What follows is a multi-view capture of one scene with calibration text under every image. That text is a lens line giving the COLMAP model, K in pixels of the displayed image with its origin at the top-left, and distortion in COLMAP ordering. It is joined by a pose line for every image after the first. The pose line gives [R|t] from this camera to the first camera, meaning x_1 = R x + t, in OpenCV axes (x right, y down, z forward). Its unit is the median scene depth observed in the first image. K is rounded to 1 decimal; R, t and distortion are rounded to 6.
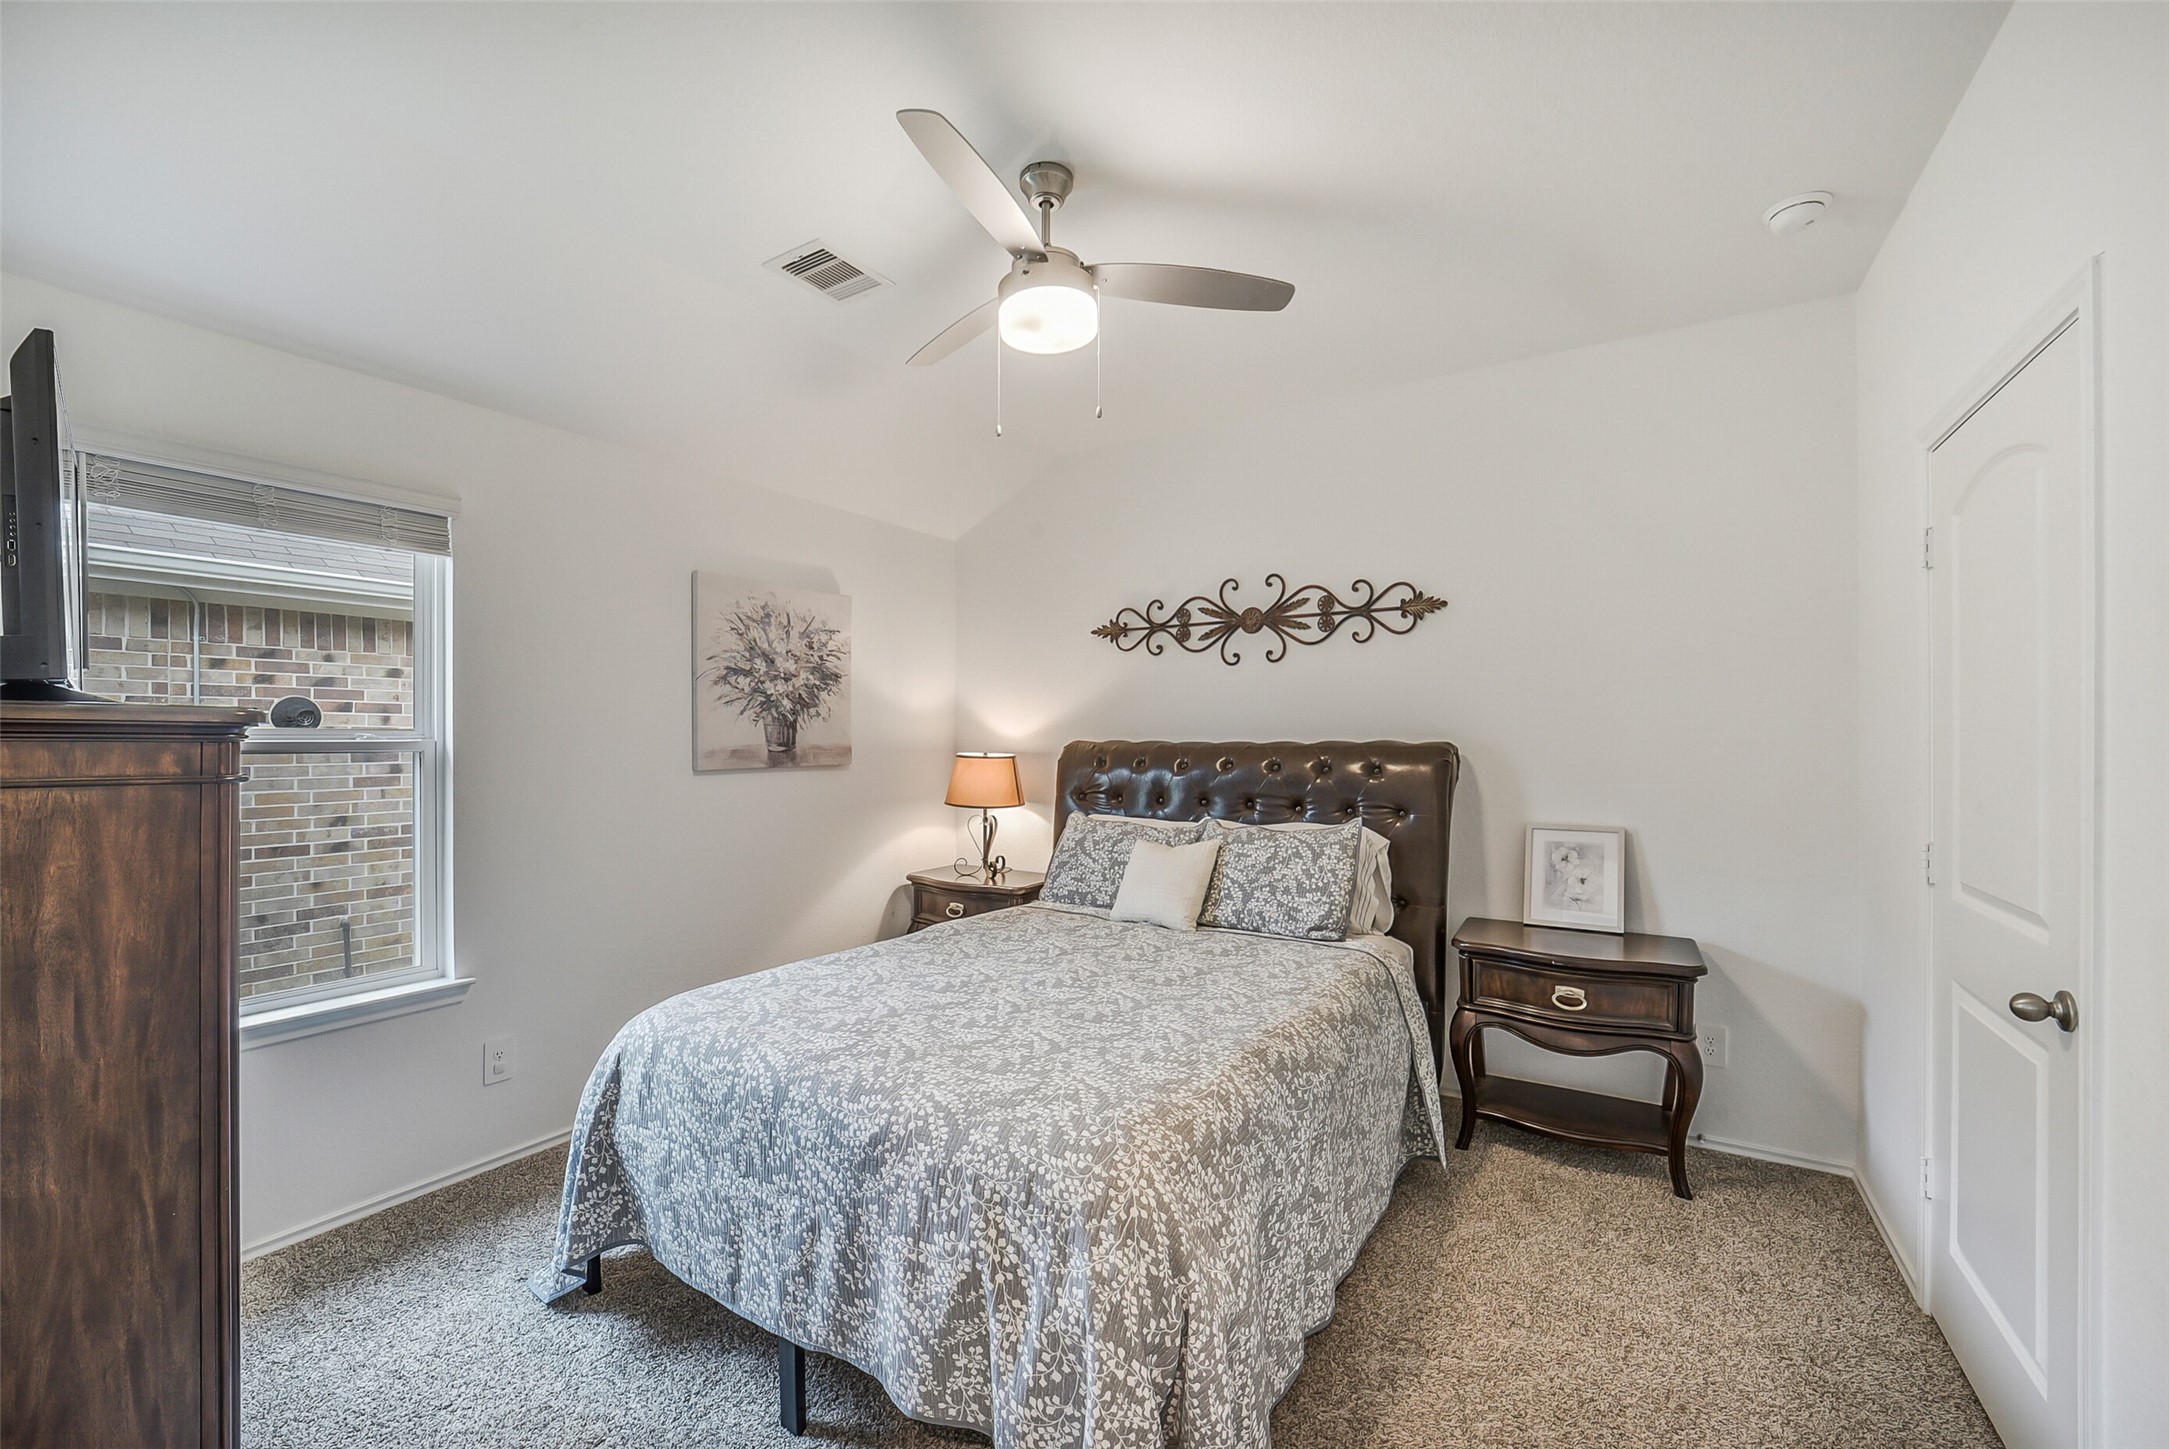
lens RADIAL K [[851.0, 0, 1082.7], [0, 851.0, 736.8], [0, 0, 1]] dist [-0.037726, 0.009188]
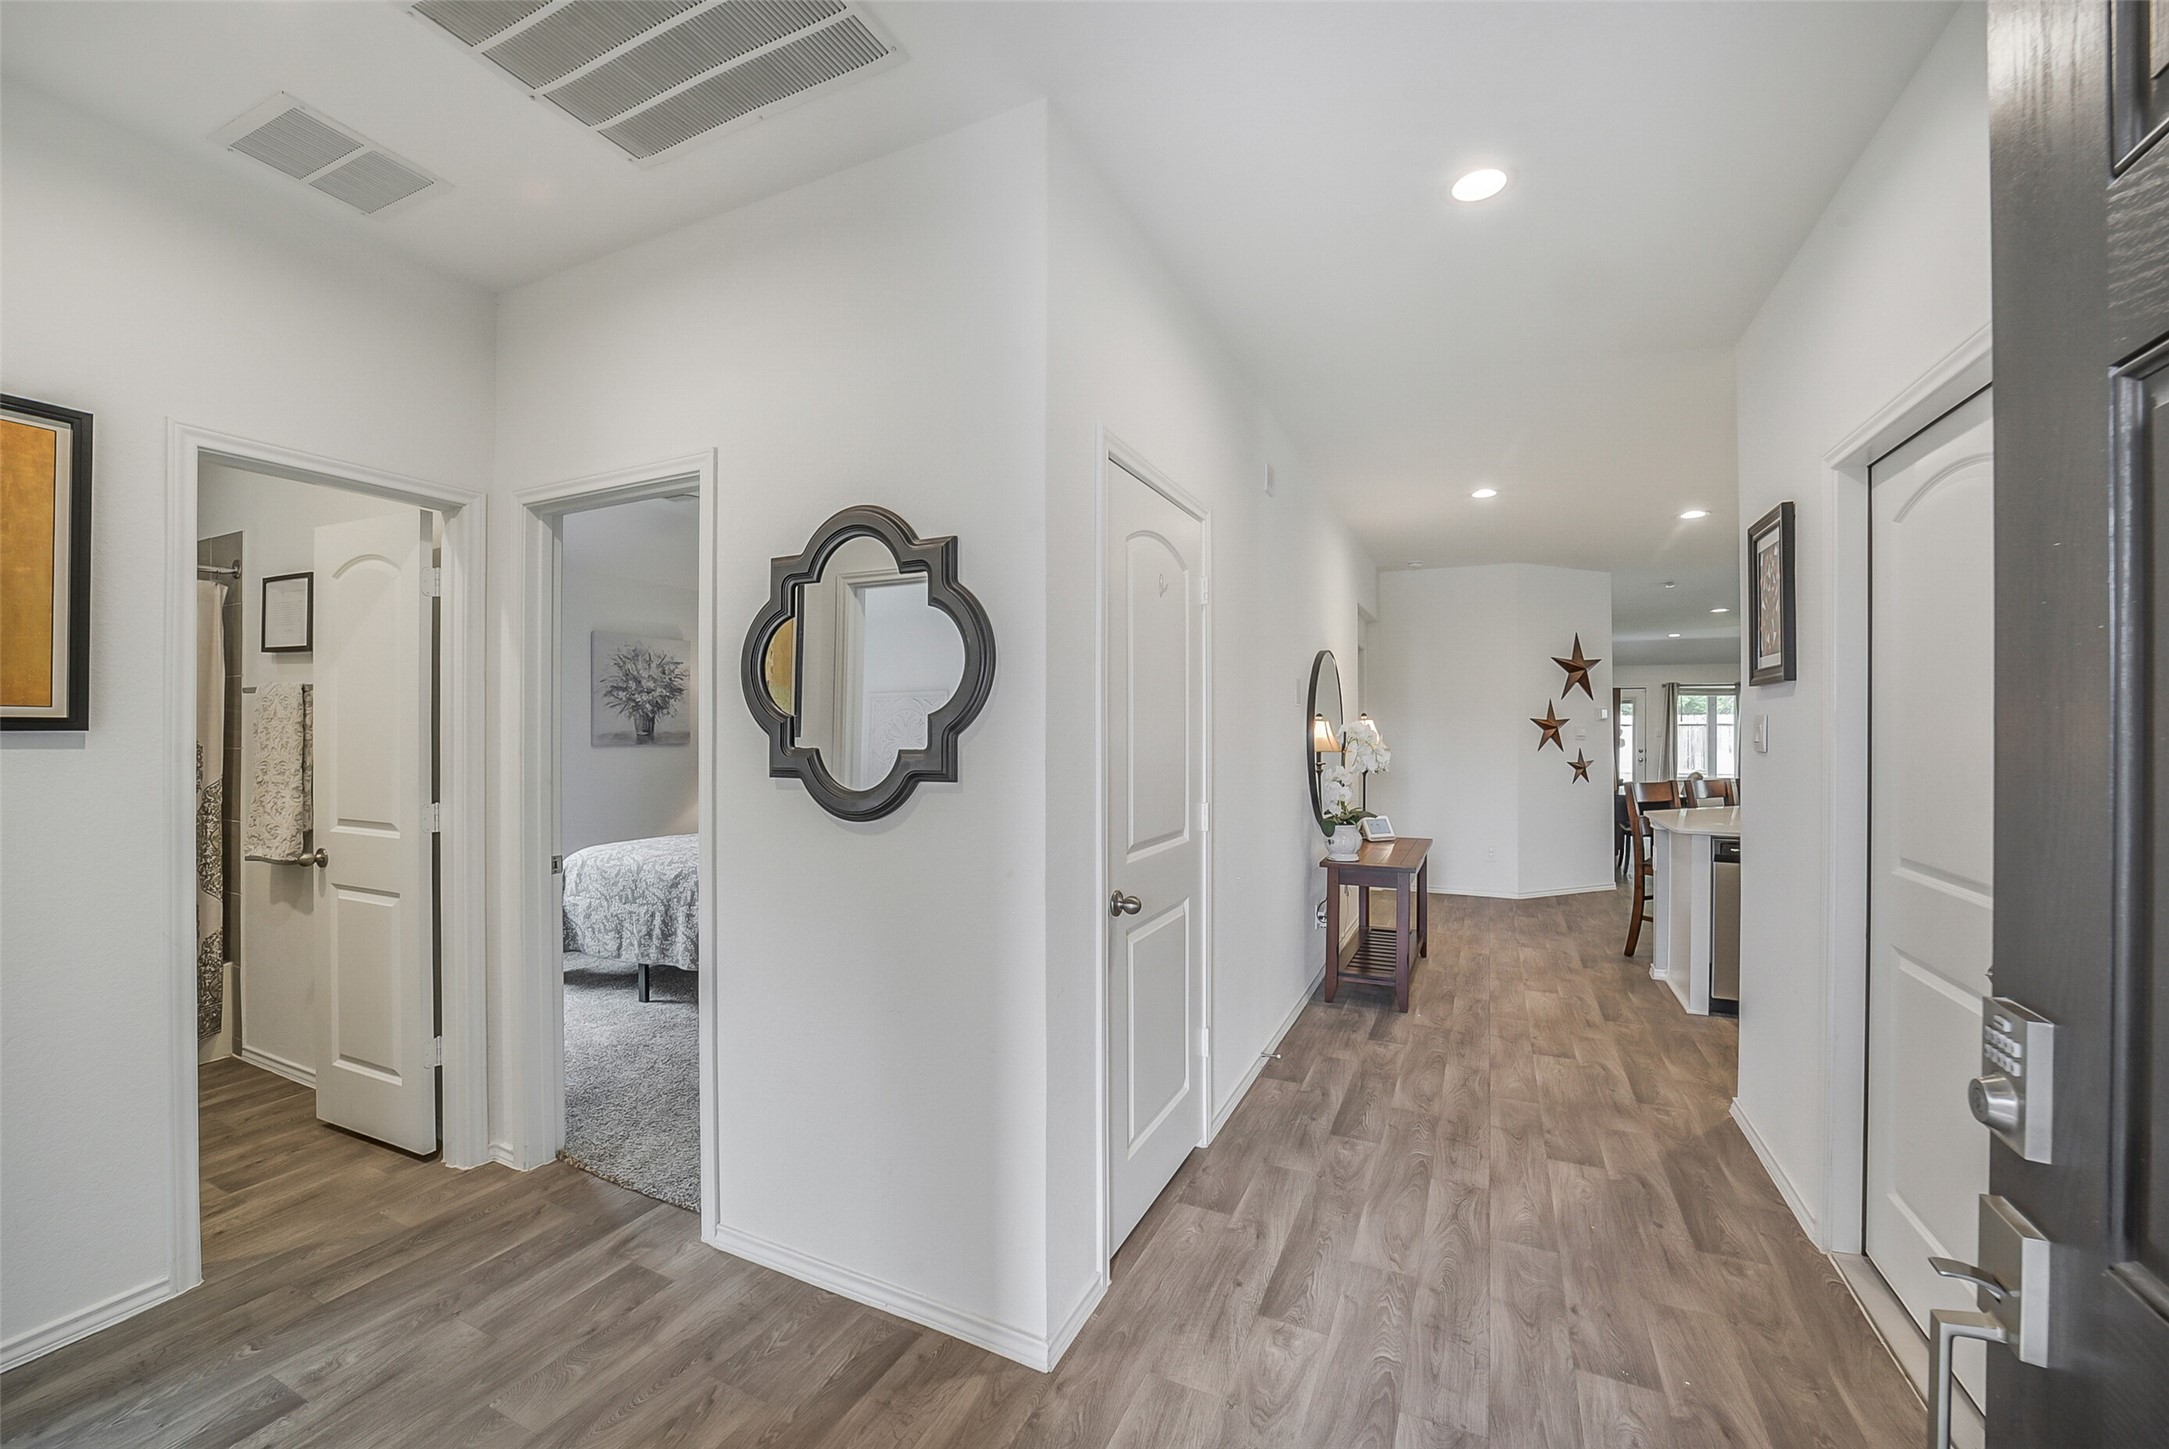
lens RADIAL K [[851.0, 0, 1082.7], [0, 851.0, 736.8], [0, 0, 1]] dist [-0.037726, 0.009188]
pose [[0.991961, 0.003694, 0.126487, 0.417022], [-0.004565, 0.999968, 0.006596, 0.007901], [-0.126459, -0.007121, 0.991946, -1.091756]]
